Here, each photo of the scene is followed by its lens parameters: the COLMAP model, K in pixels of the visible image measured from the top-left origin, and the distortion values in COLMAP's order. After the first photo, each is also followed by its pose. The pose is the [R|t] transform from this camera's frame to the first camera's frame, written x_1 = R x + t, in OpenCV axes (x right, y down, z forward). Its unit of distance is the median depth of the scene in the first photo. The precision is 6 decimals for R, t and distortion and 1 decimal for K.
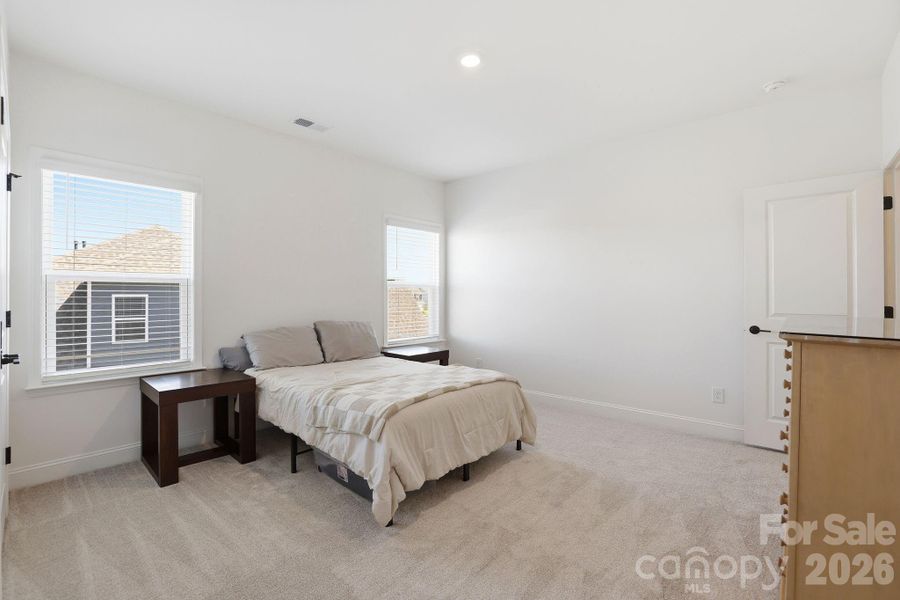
lens RADIAL K [[390.8, 0, 450.0], [0, 390.8, 300.0], [0, 0, 1]] dist [0.000637, 0.000282]
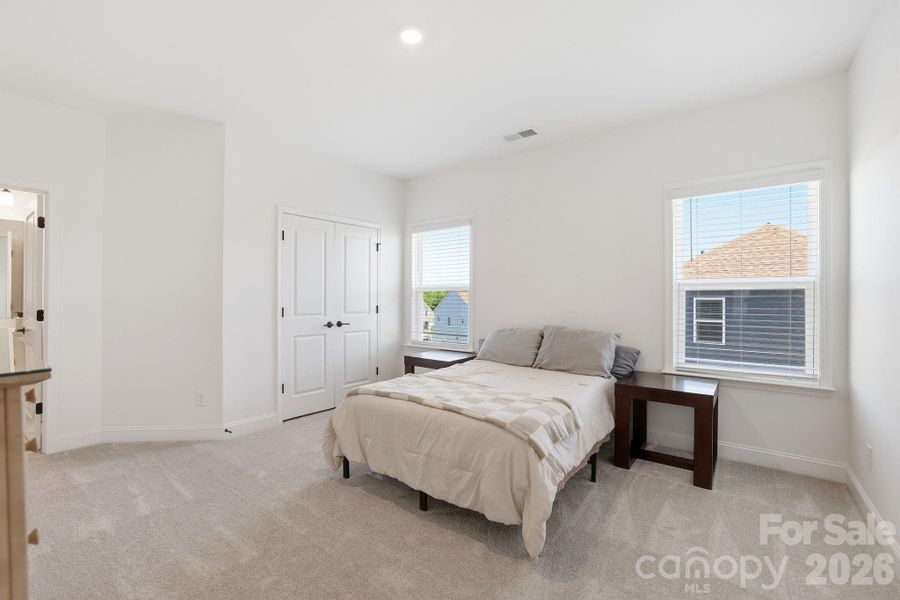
lens RADIAL K [[392.8, 0, 440.2], [0, 392.8, 300.0], [0, 0, 1]] dist [-0.031561, 0.000966]
pose [[0.079086, 0.004324, -0.996858, 0.171258], [-0.016785, 0.999855, 0.003005, -0.001995], [0.996726, 0.016494, 0.079147, 0.181971]]
